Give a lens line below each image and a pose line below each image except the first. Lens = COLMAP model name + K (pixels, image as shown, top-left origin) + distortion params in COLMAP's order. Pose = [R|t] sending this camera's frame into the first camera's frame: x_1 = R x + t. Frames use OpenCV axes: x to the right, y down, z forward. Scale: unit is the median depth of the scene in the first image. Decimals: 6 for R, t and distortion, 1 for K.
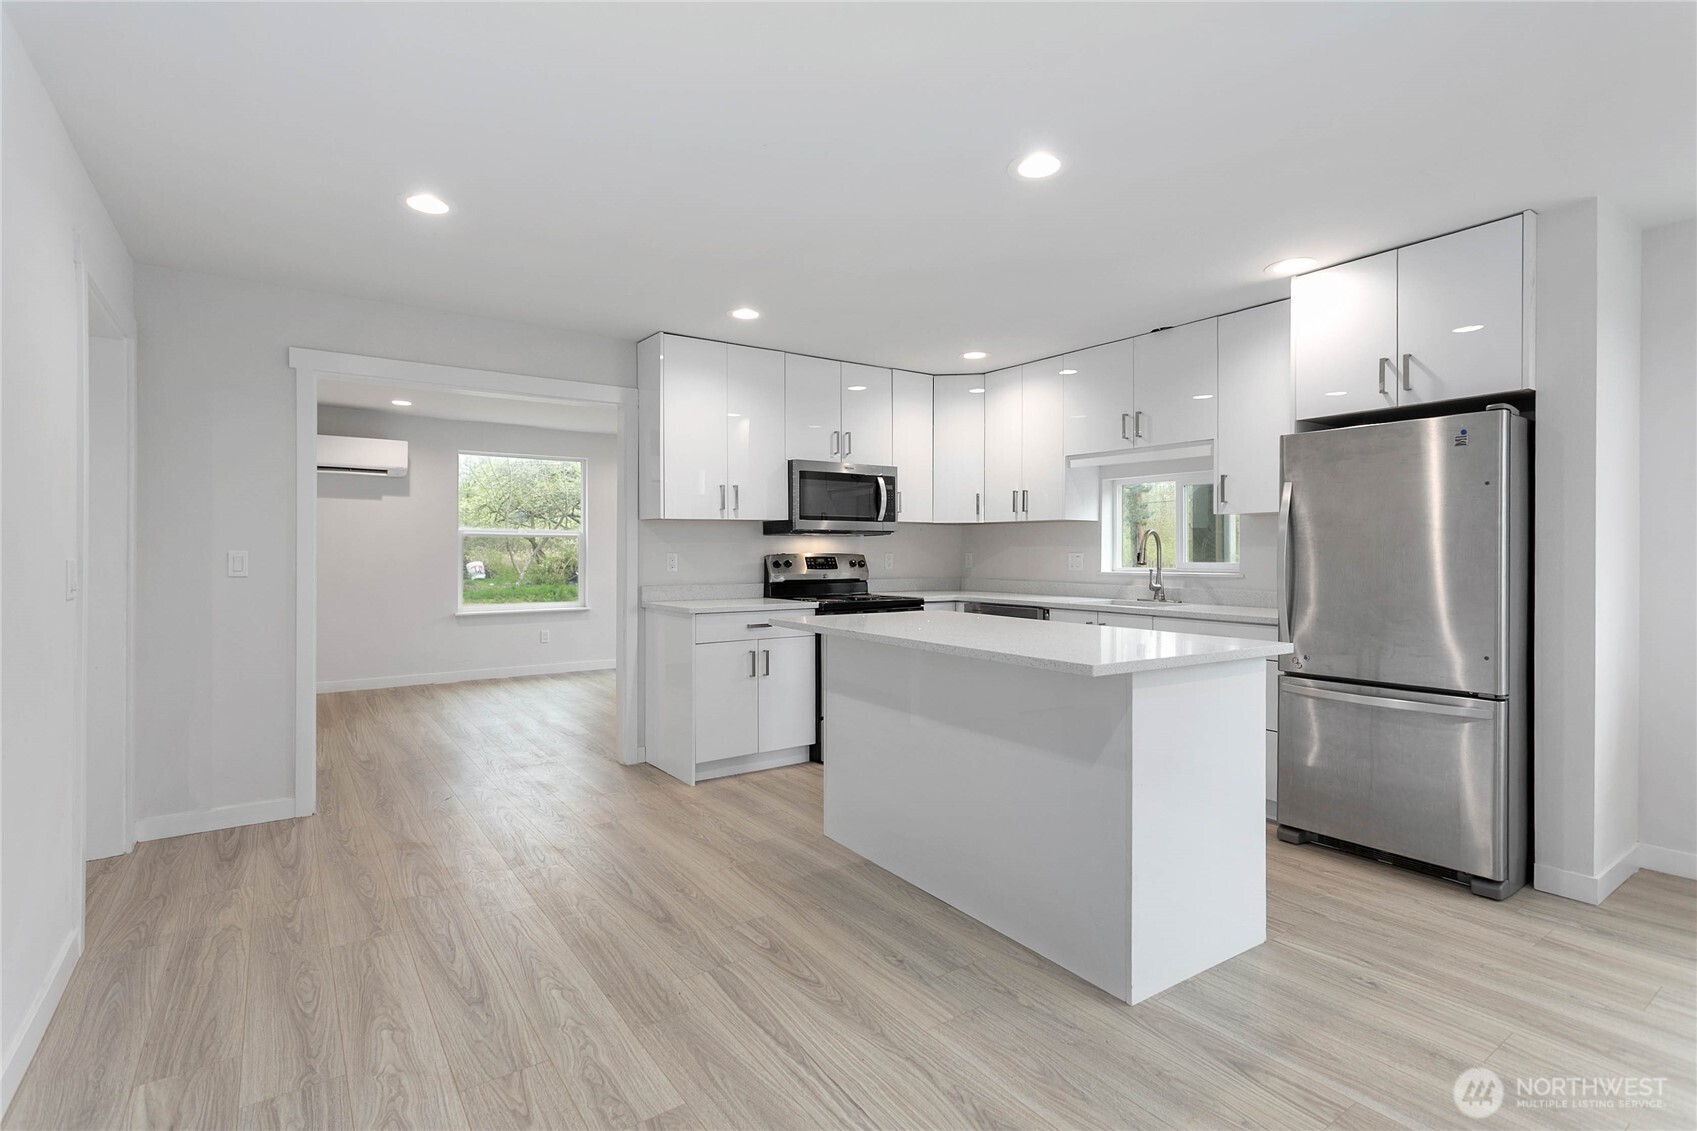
lens RADIAL K [[824.7, 0, 849.3], [0, 824.7, 553.1], [0, 0, 1]] dist [0.004929, 0.000542]
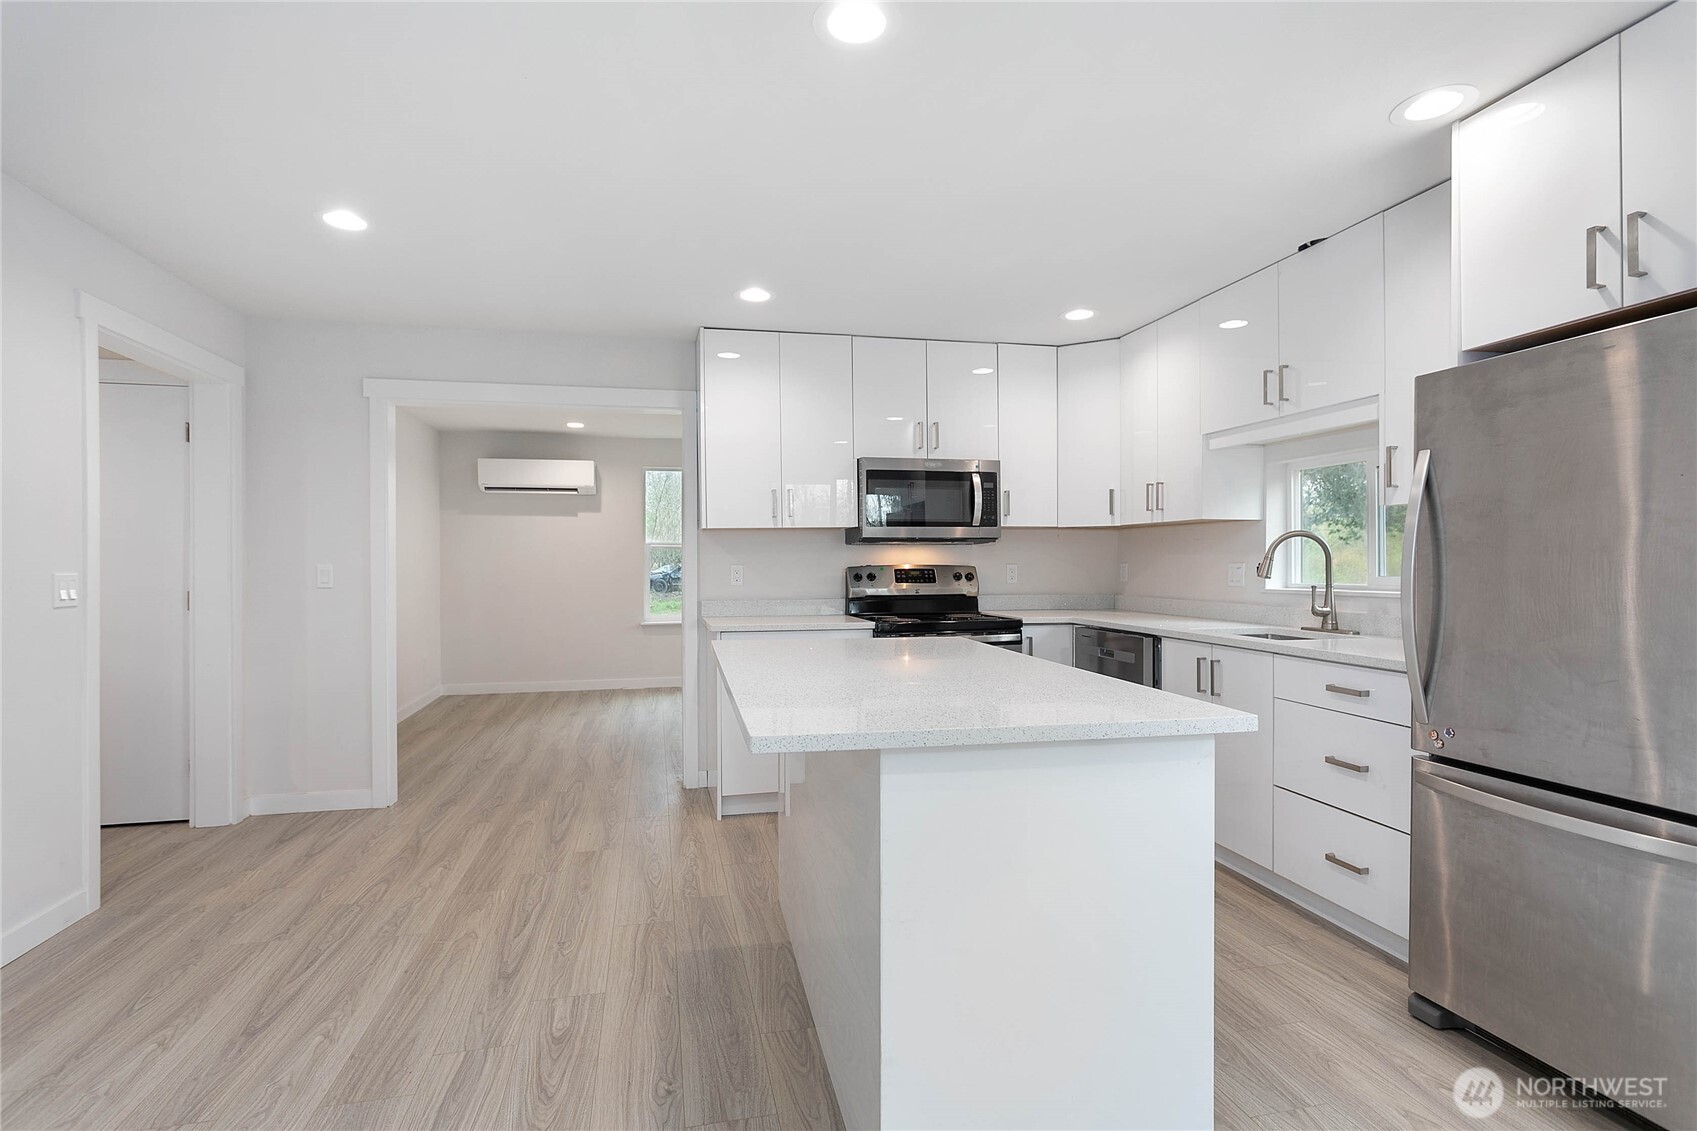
lens RADIAL K [[842.4, 0, 842.4], [0, 842.4, 564.4], [0, 0, 1]] dist [-0.004434, -0.000098]
pose [[0.921398, -0.003300, -0.388606, 0.272287], [0.003791, 0.999993, 0.000497, -0.000749], [0.388601, -0.001931, 0.921404, 0.175883]]
